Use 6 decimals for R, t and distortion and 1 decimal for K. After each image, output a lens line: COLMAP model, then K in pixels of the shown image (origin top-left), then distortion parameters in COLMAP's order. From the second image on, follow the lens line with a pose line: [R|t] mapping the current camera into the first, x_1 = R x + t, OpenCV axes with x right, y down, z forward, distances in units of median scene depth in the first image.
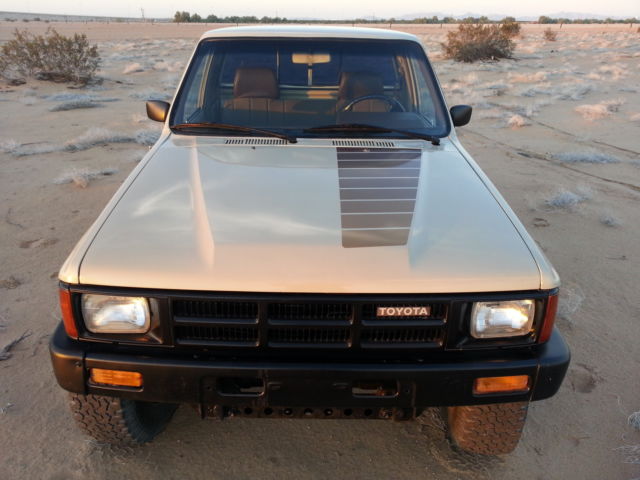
lens RADIAL K [[514.8, 0, 310.2], [0, 514.8, 236.1], [0, 0, 1]] dist [0.075090, -0.105898]
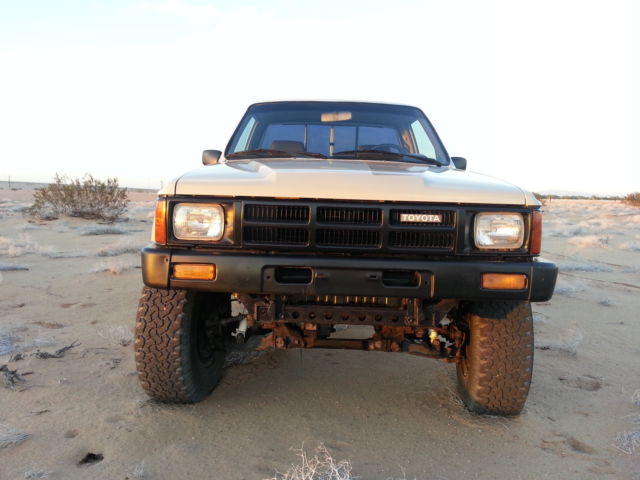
lens RADIAL K [[514.8, 0, 310.2], [0, 514.8, 236.1], [0, 0, 1]] dist [0.075090, -0.105898]
pose [[0.999881, 0.011907, -0.009775, -0.043436], [-0.014288, 0.954009, -0.299439, 0.299203], [0.005760, 0.299543, 0.954065, -0.114881]]
